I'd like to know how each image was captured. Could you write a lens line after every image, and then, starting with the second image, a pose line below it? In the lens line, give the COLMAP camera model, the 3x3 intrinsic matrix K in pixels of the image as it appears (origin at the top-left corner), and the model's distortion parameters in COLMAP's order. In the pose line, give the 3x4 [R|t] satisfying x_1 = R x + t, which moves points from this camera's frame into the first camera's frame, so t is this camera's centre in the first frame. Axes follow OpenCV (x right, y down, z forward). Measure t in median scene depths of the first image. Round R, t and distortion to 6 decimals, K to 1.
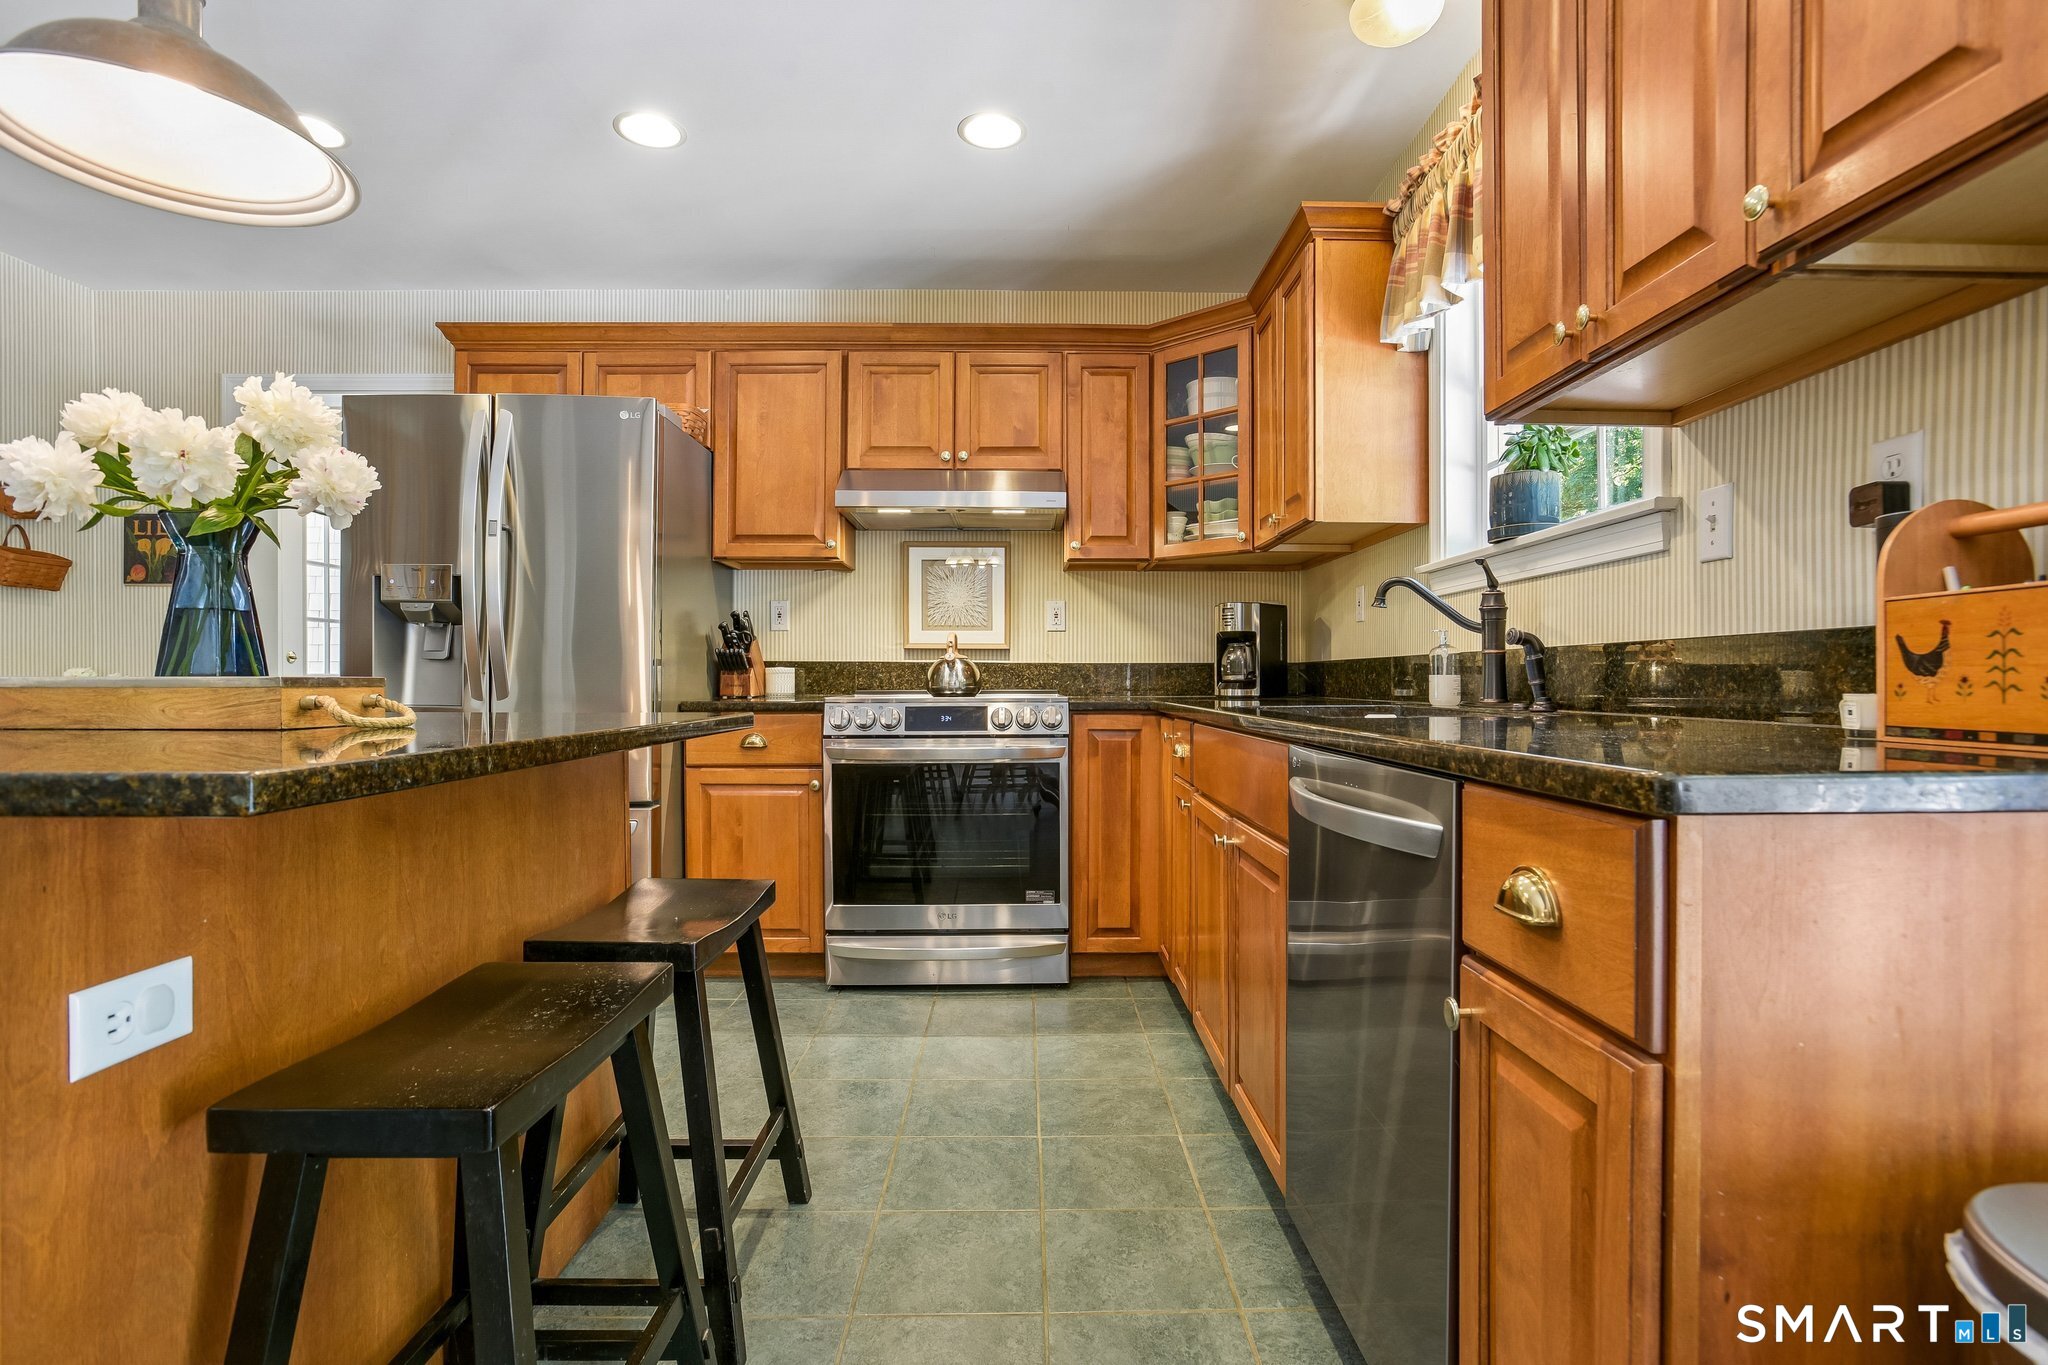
lens RADIAL K [[999.8, 0, 1031.4], [0, 999.8, 689.6], [0, 0, 1]] dist [-0.048616, 0.019703]
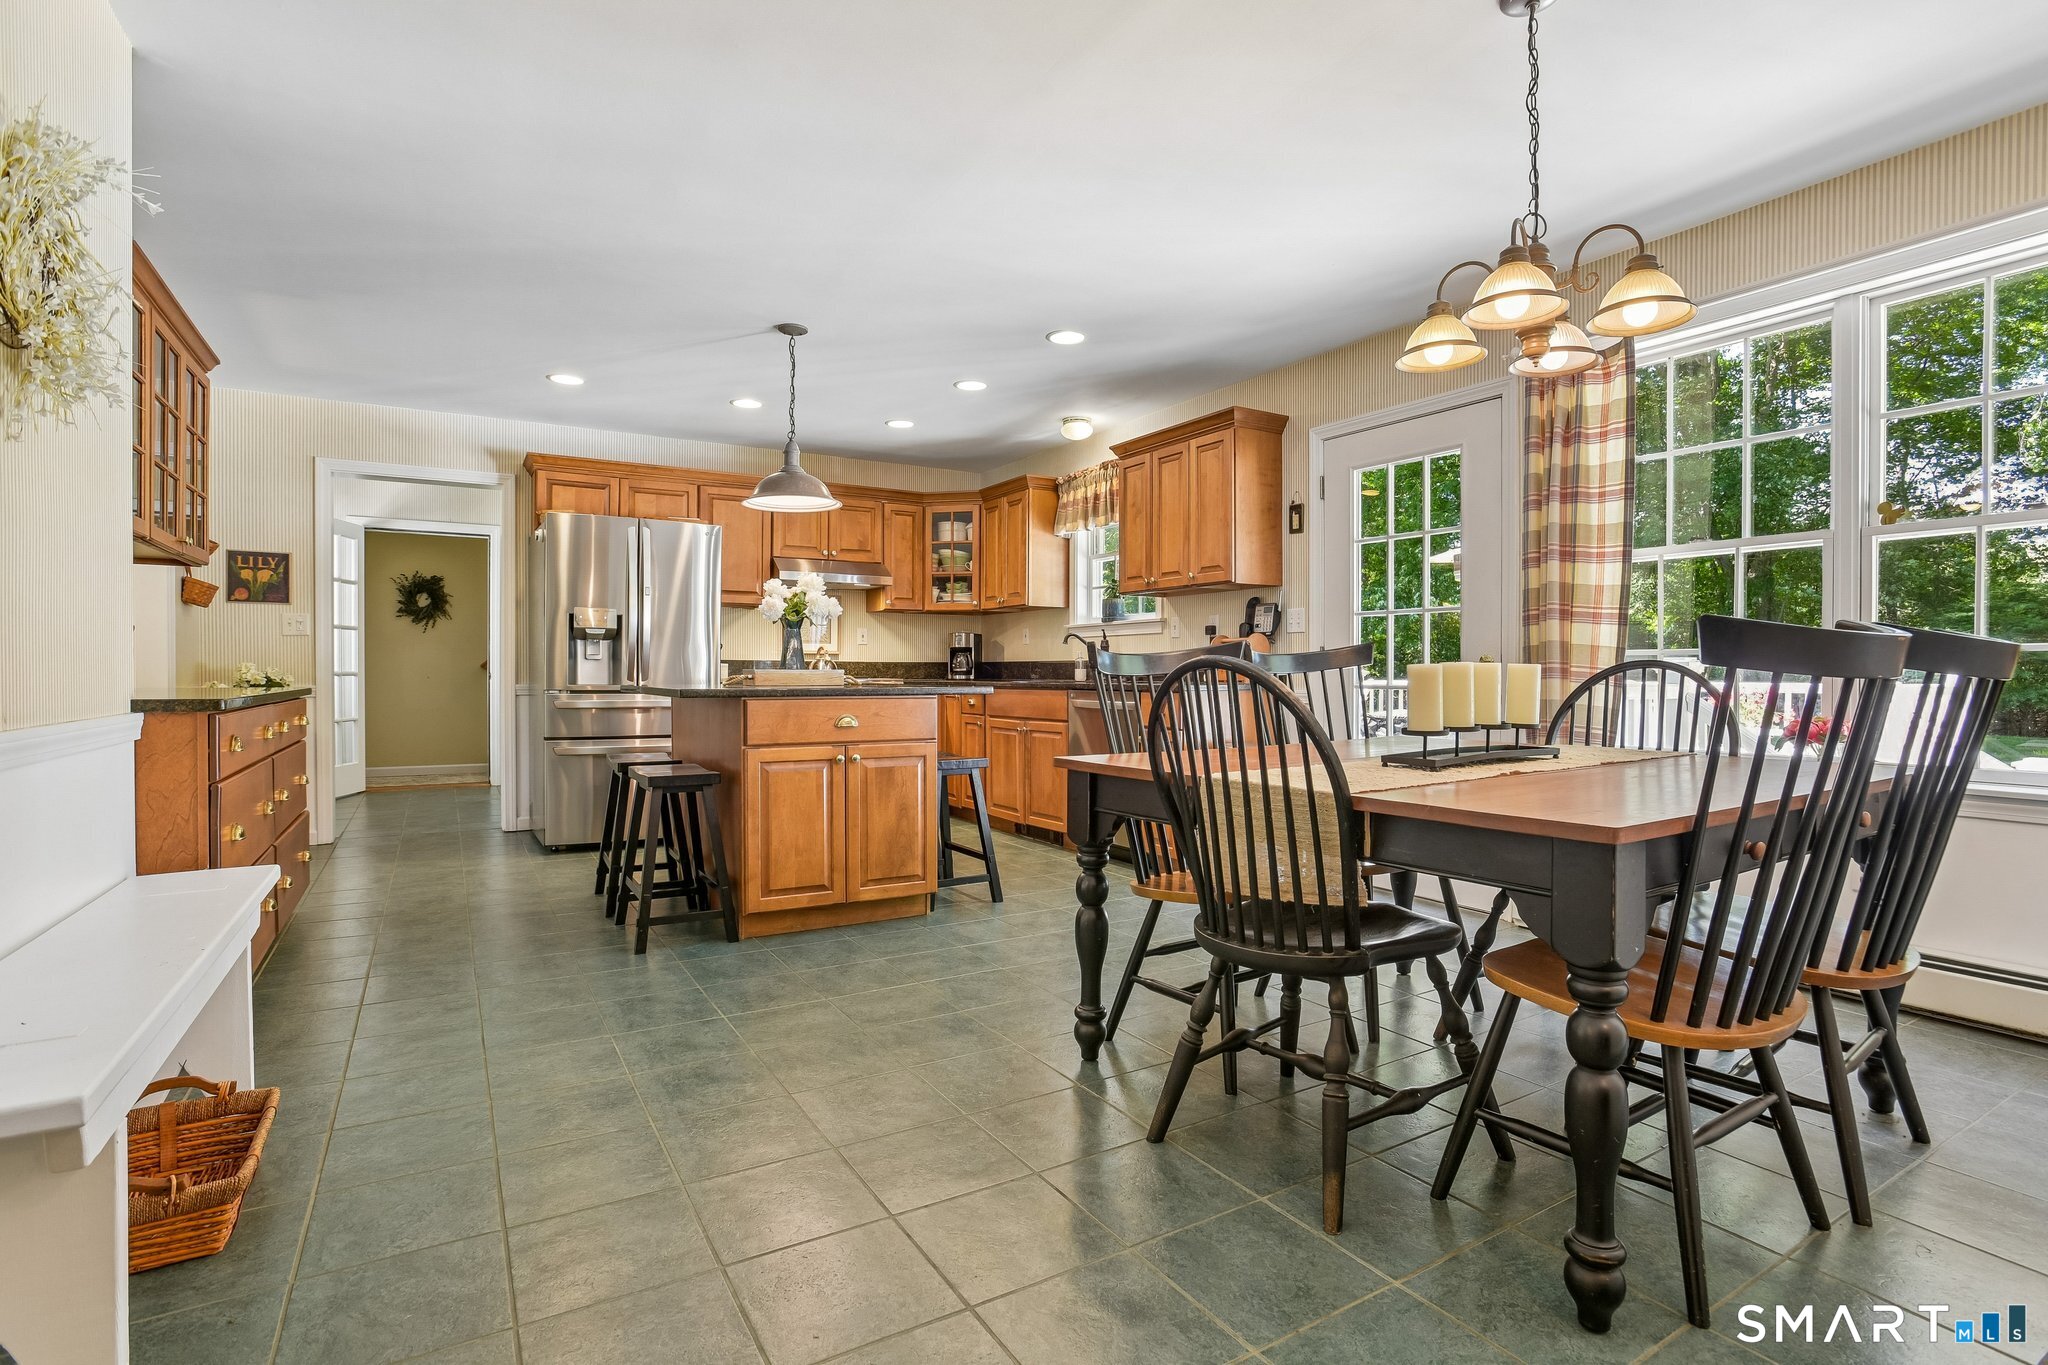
lens RADIAL K [[999.8, 0, 1041.8], [0, 999.8, 675.2], [0, 0, 1]] dist [-0.048616, 0.019703]
pose [[0.859237, -0.002346, 0.511573, -0.709021], [0.004821, 0.999982, -0.003511, 0.006354], [-0.511555, 0.005483, 0.859233, -0.841708]]
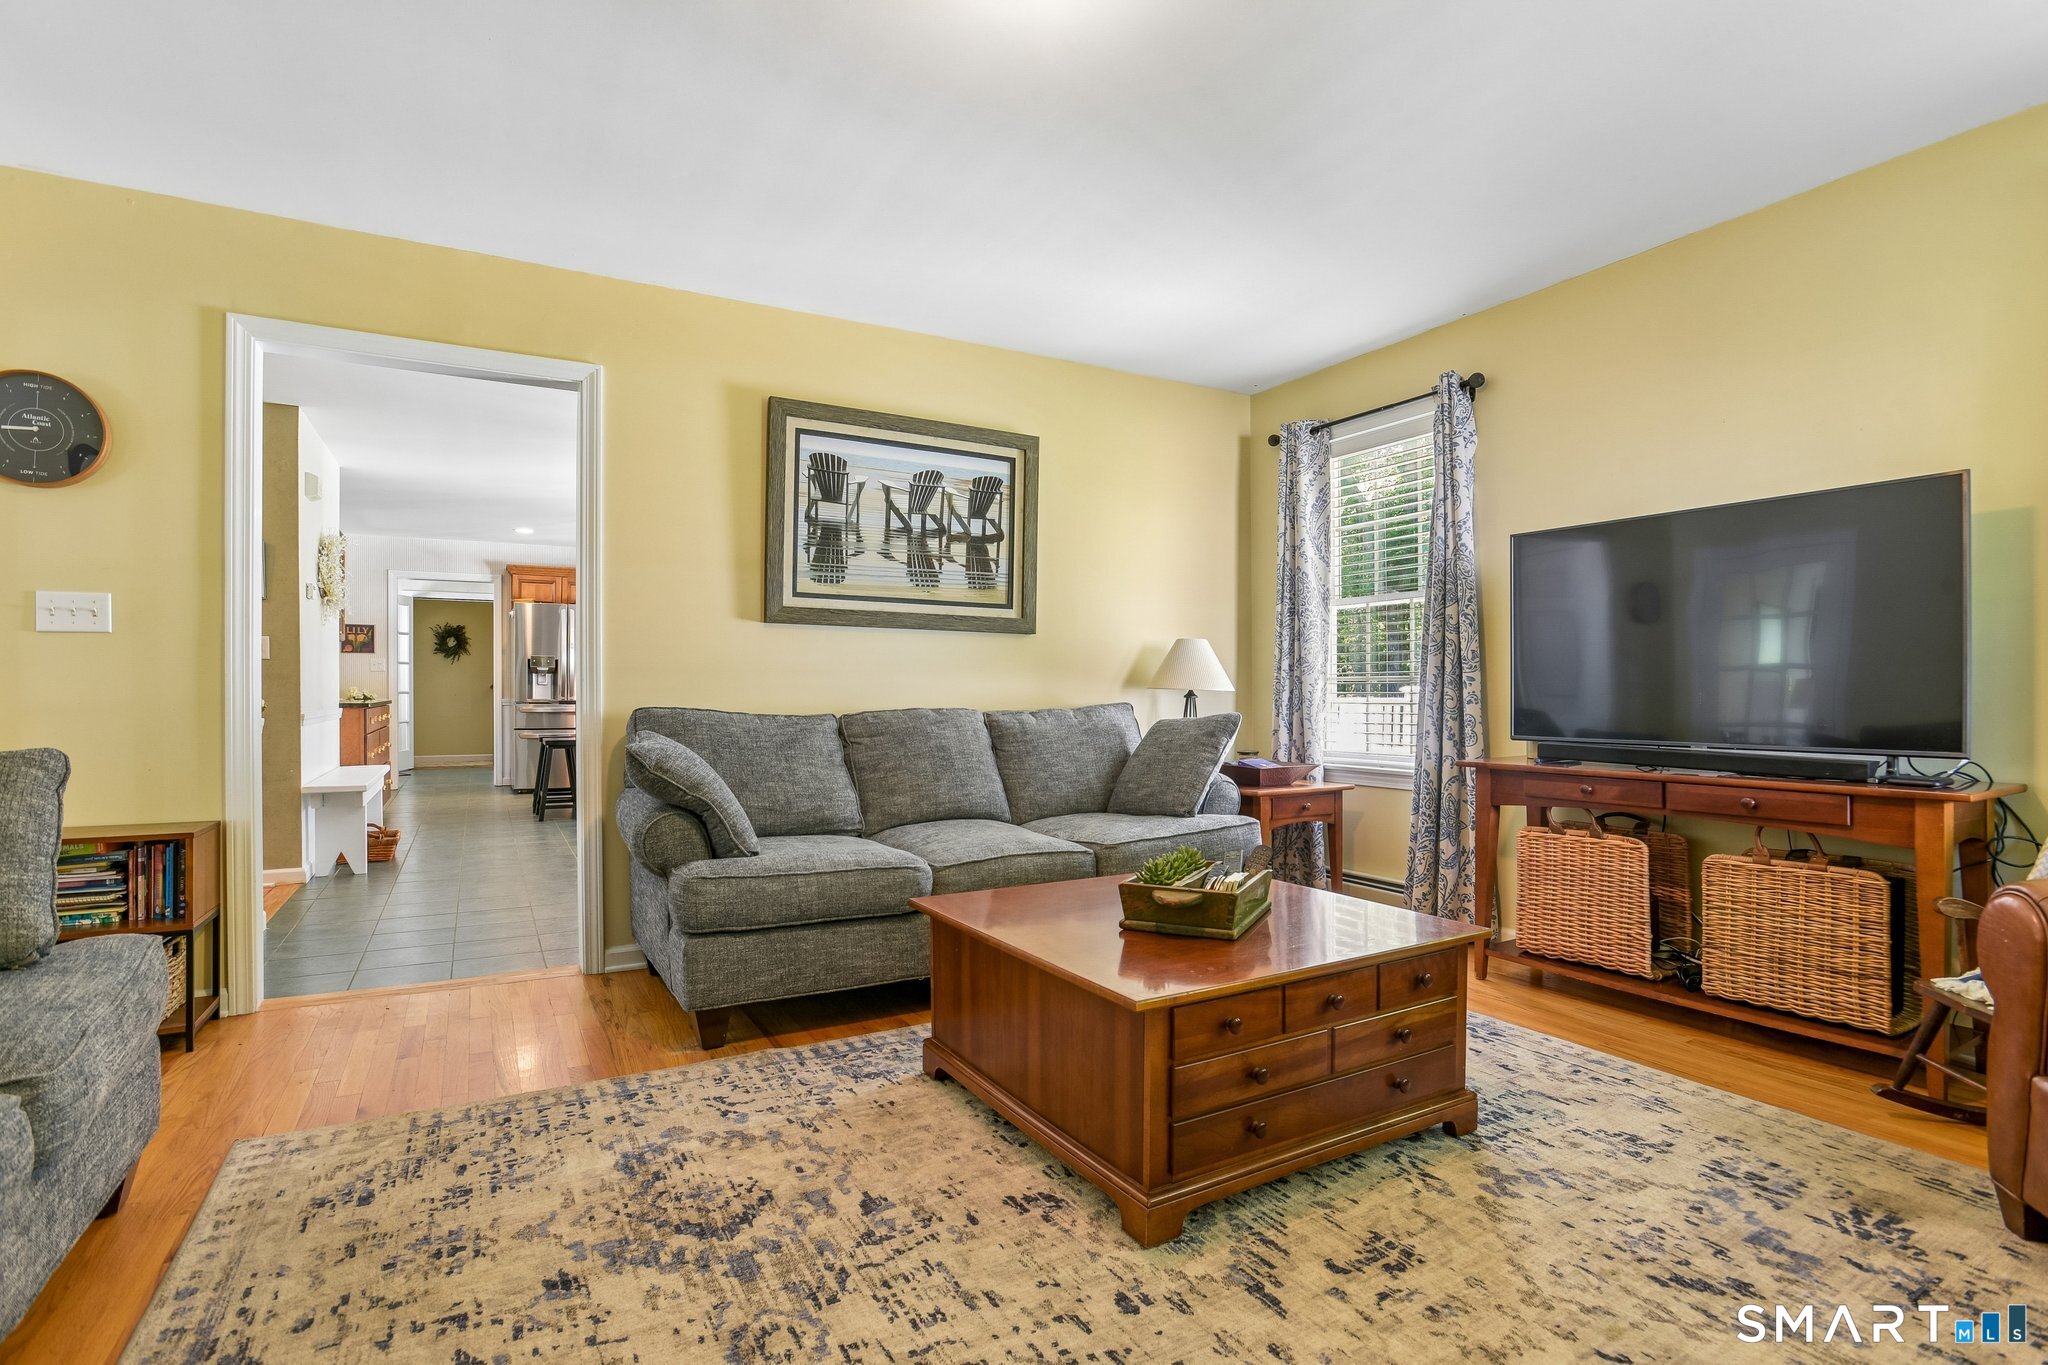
lens RADIAL K [[999.8, 0, 1025.2], [0, 999.8, 695.1], [0, 0, 1]] dist [-0.048616, 0.019703]
pose [[0.879441, -0.003241, 0.475997, -0.646757], [0.004720, 0.999987, -0.001912, 0.013354], [-0.475985, 0.003928, 0.879445, -2.196829]]
